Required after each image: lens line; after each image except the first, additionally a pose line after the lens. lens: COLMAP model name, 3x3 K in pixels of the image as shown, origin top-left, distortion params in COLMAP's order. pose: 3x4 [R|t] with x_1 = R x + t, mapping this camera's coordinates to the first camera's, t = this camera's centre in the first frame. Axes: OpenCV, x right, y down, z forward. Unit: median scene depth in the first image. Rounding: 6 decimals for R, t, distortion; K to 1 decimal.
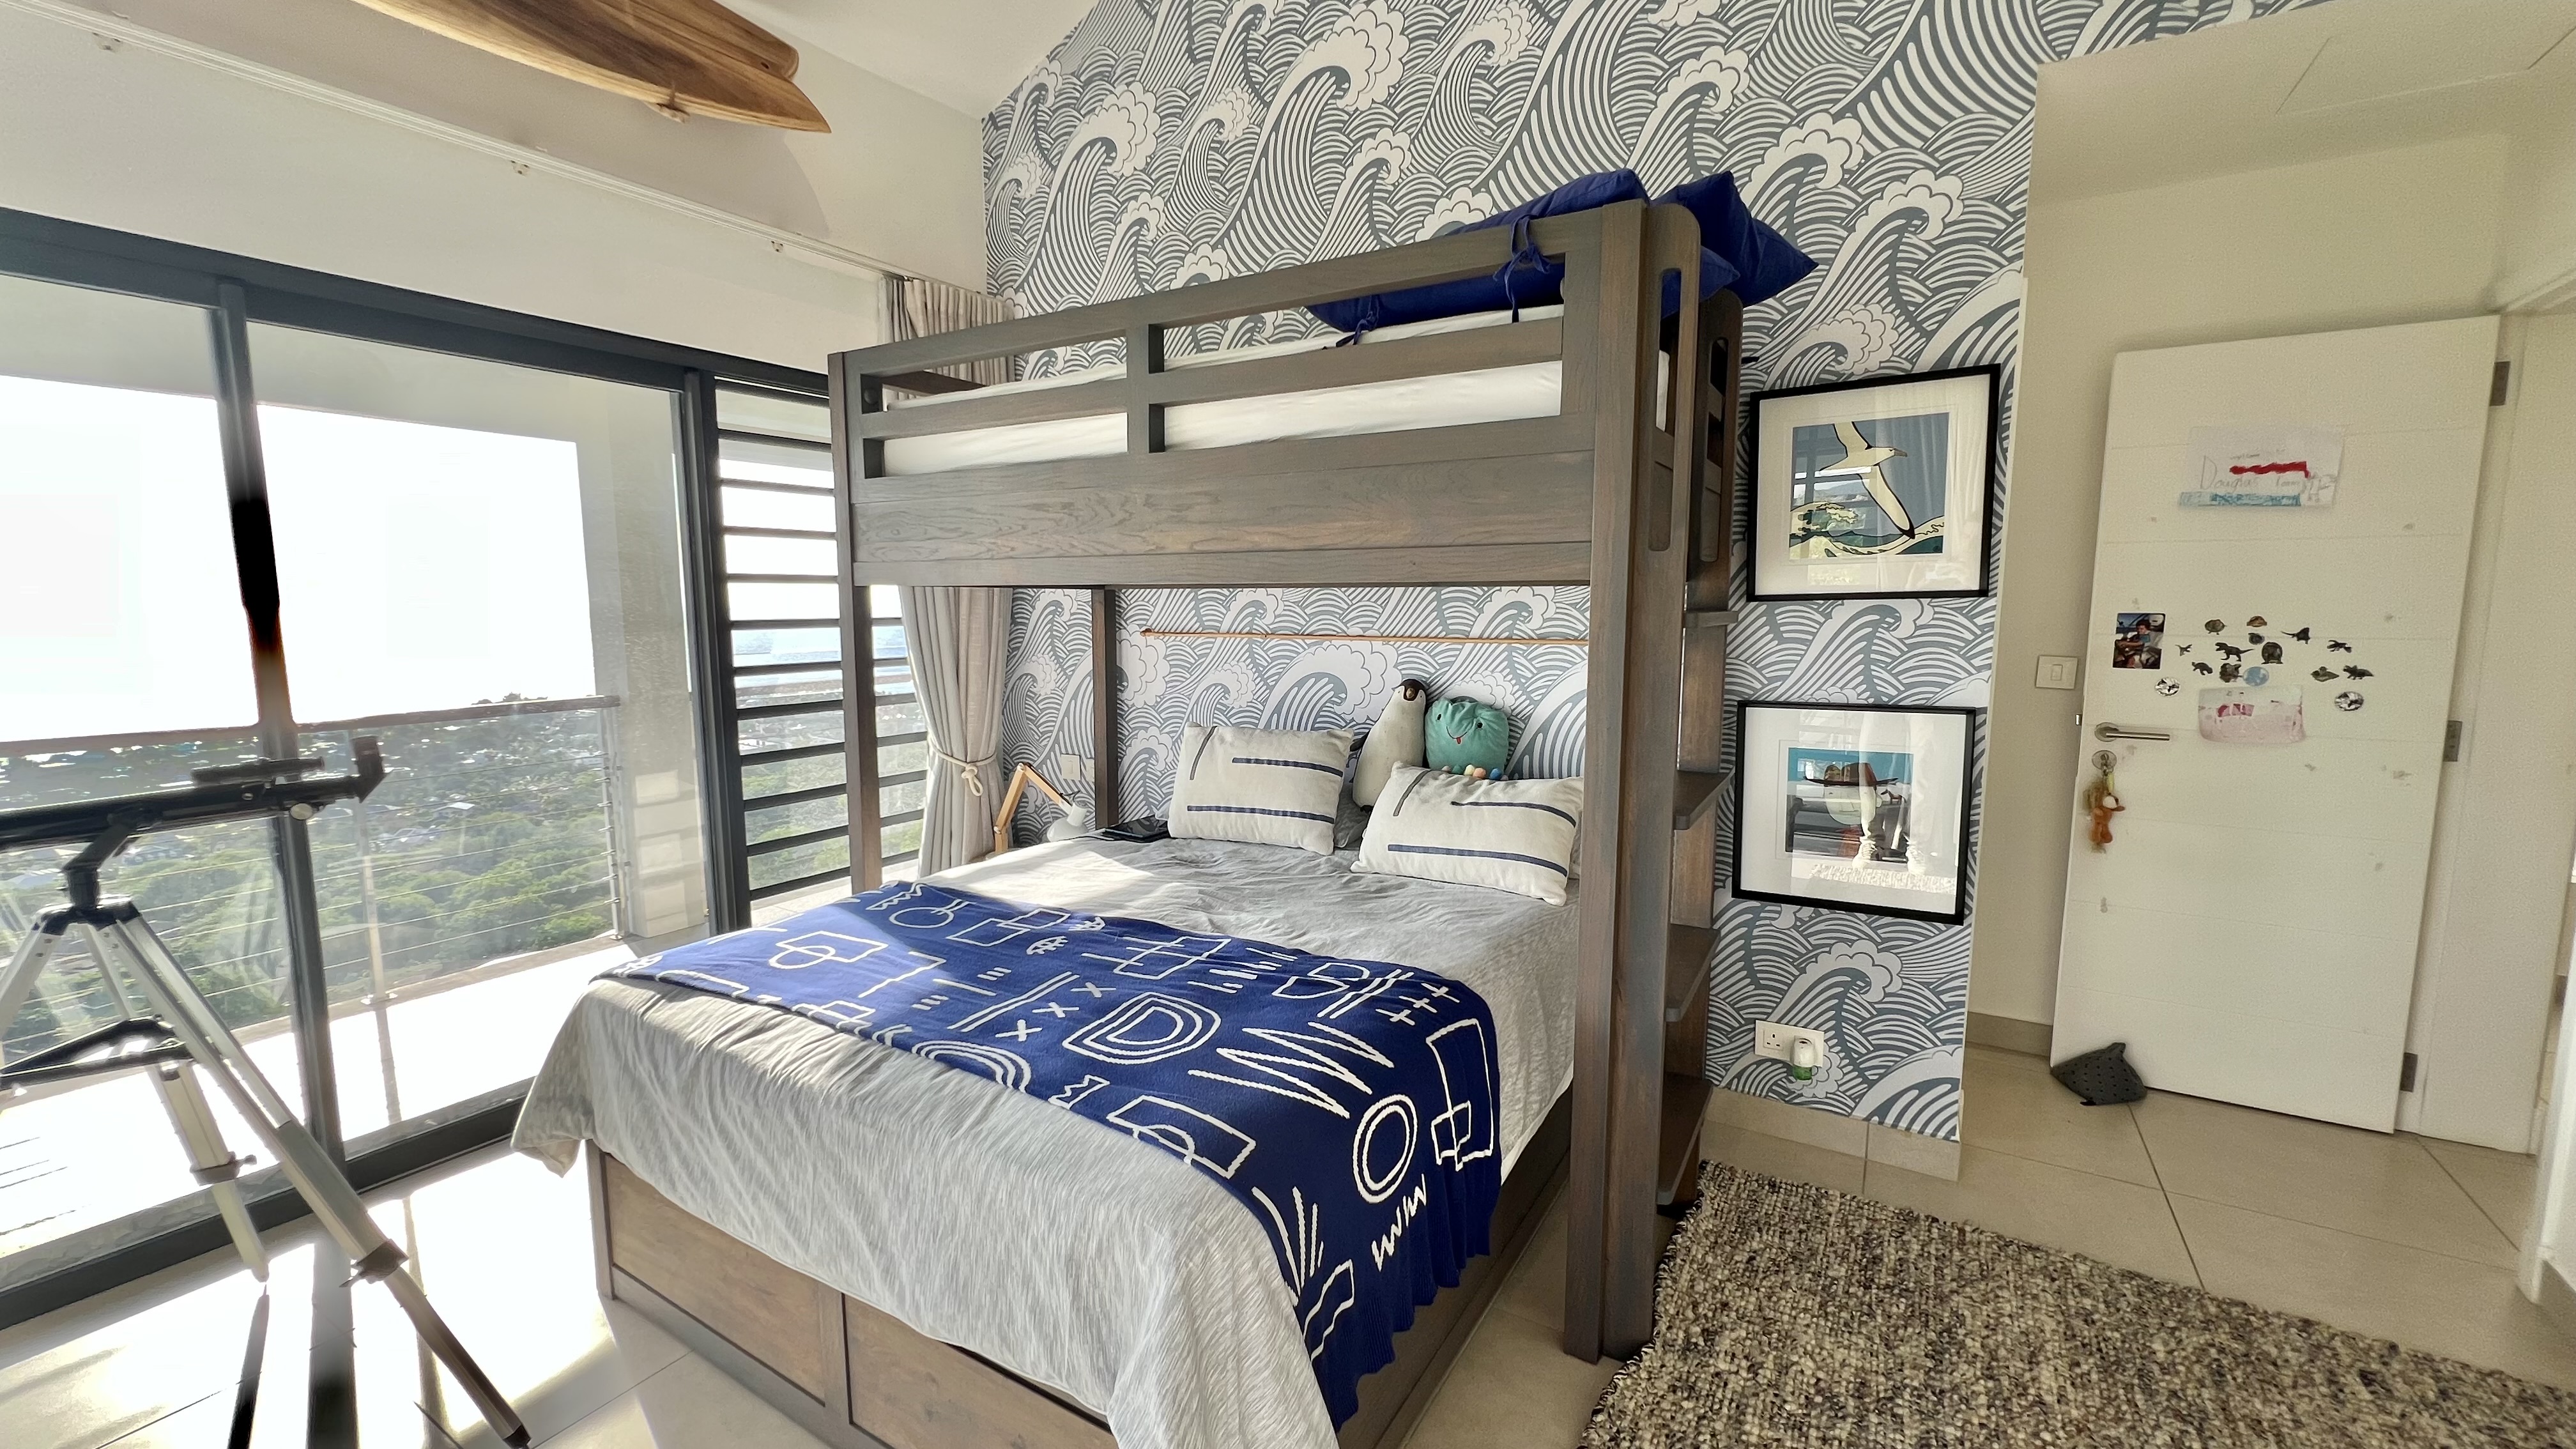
lens RADIAL K [[1030.6, 0, 1290.6], [0, 1030.6, 720.0], [0, 0, 1]] dist [-0.002141, -0.000090]
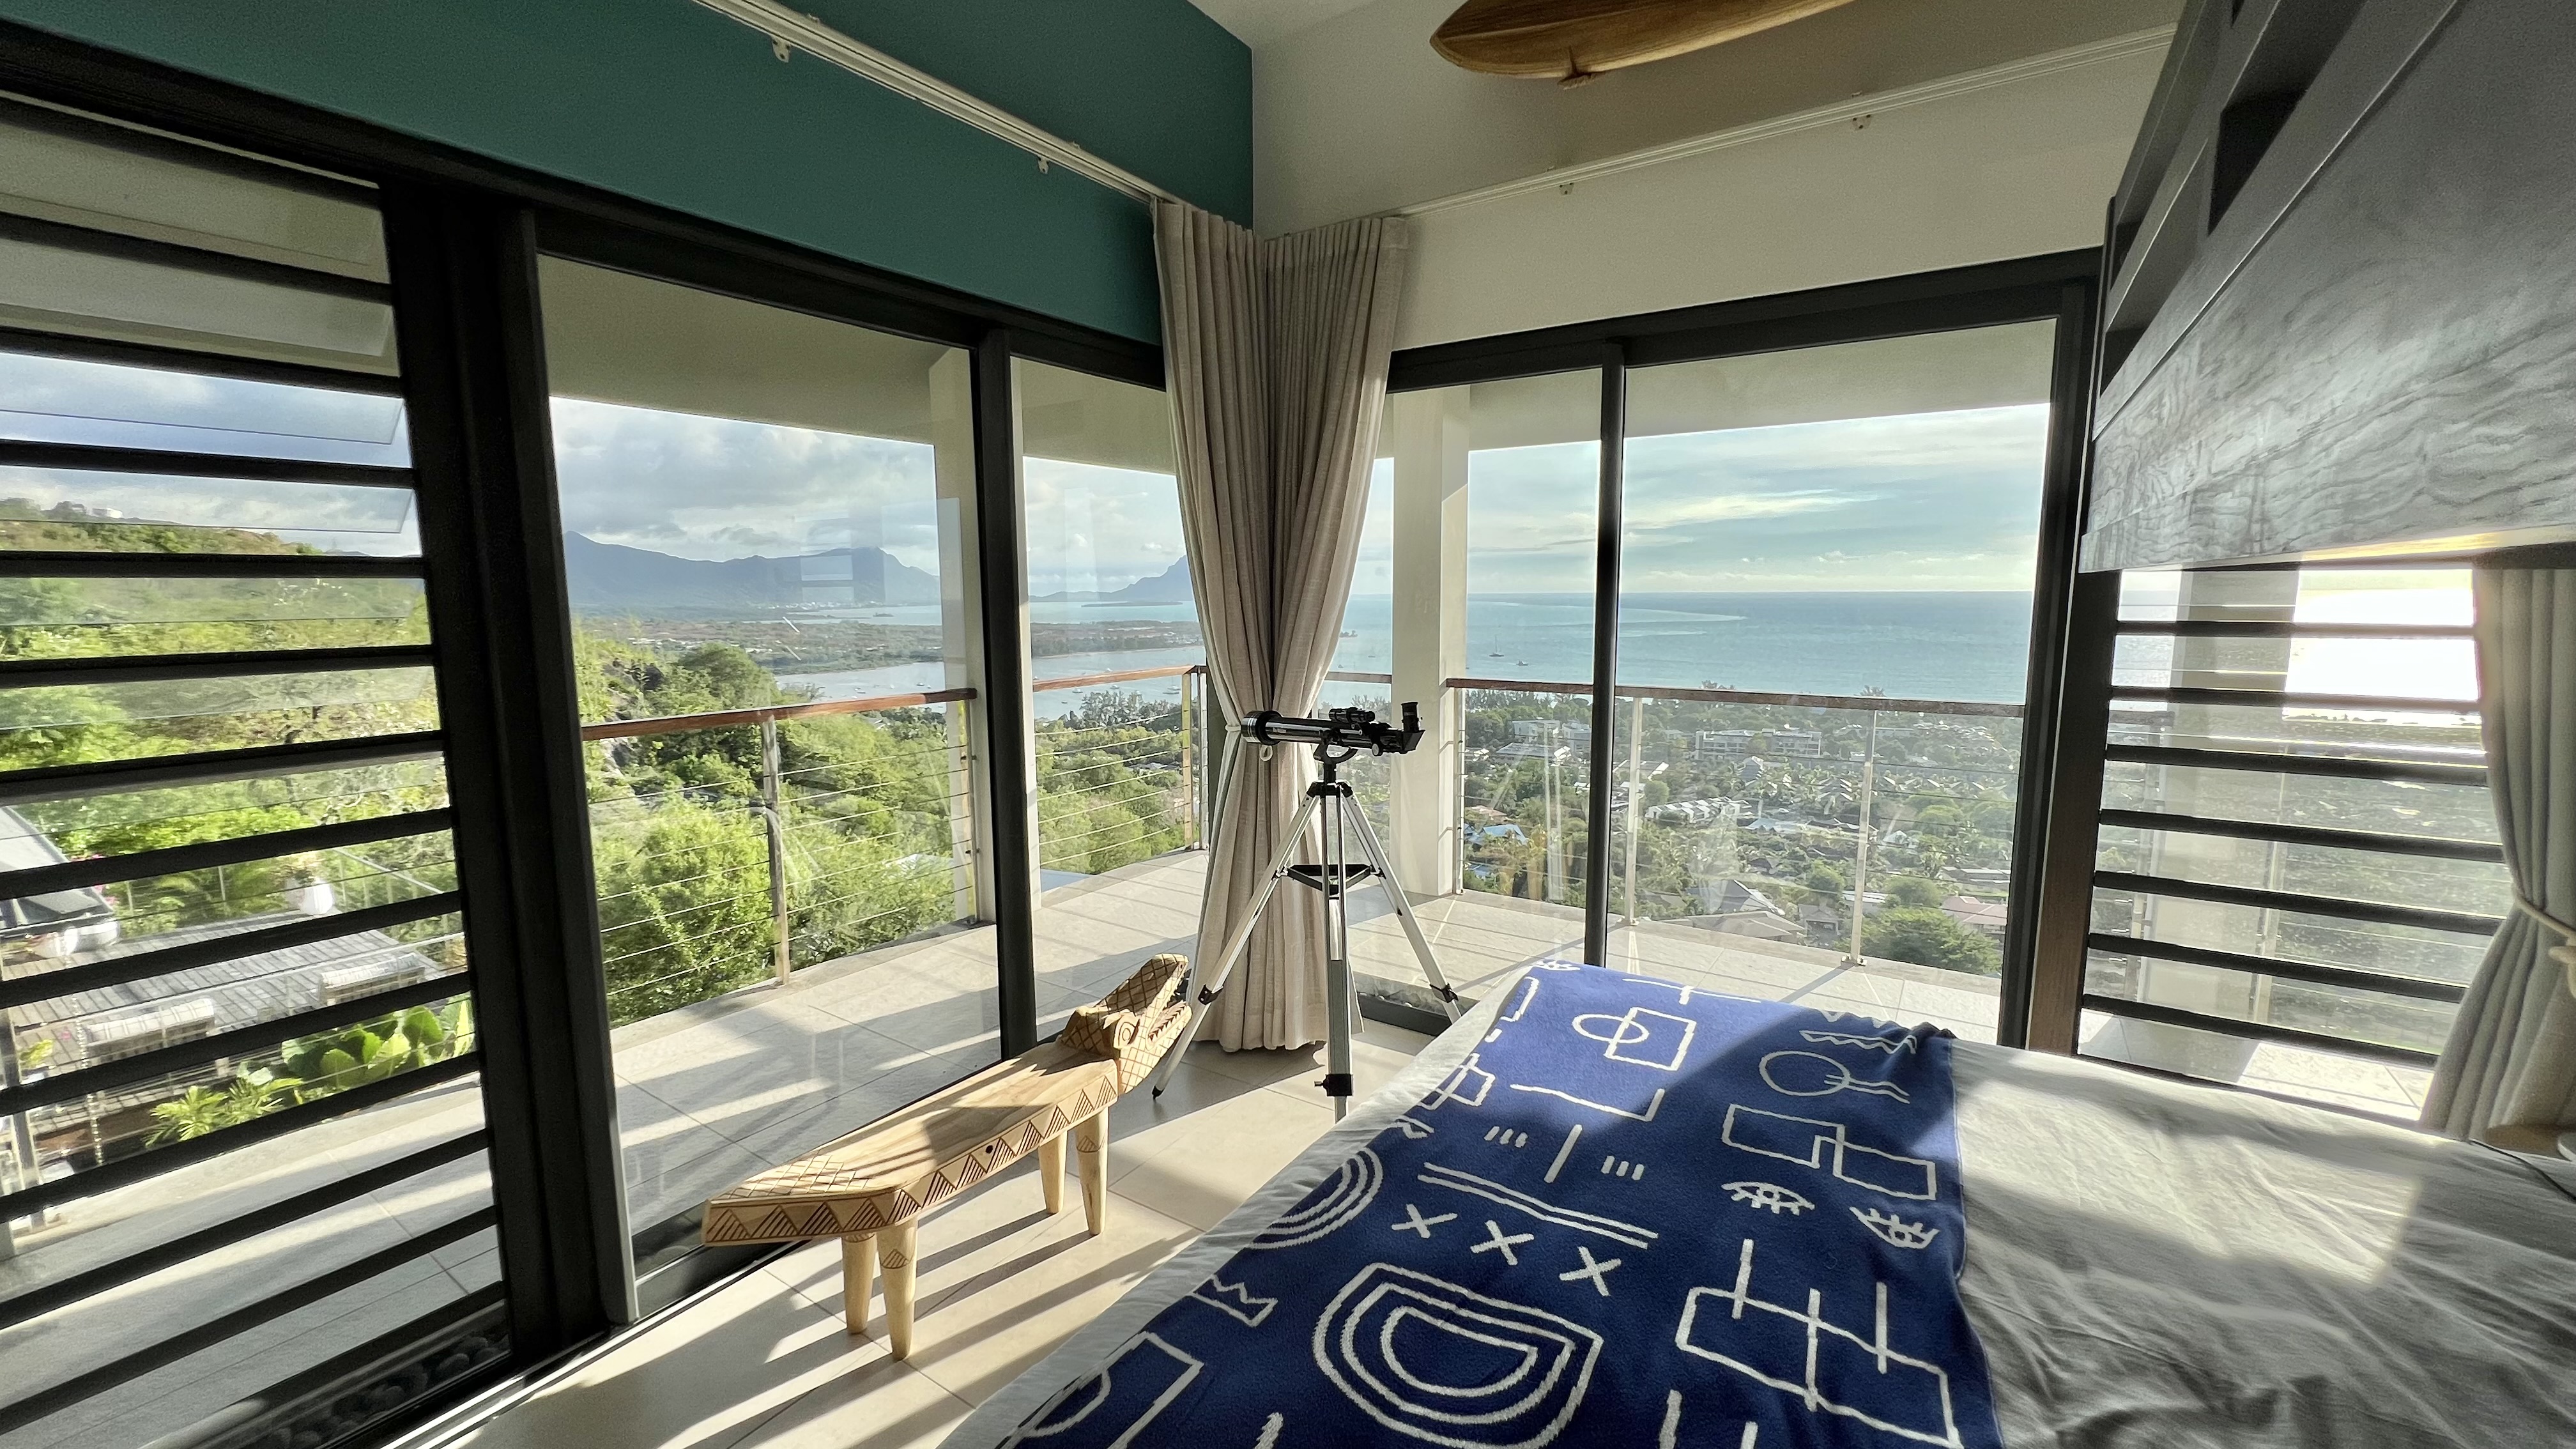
lens RADIAL K [[1030.6, 0, 1290.6], [0, 1030.6, 720.0], [0, 0, 1]] dist [-0.002141, -0.000090]
pose [[-0.043434, 0.126617, -0.991000, 0.315318], [-0.108519, 0.985469, 0.130667, -0.092934], [0.993145, 0.113217, -0.029062, 0.713608]]
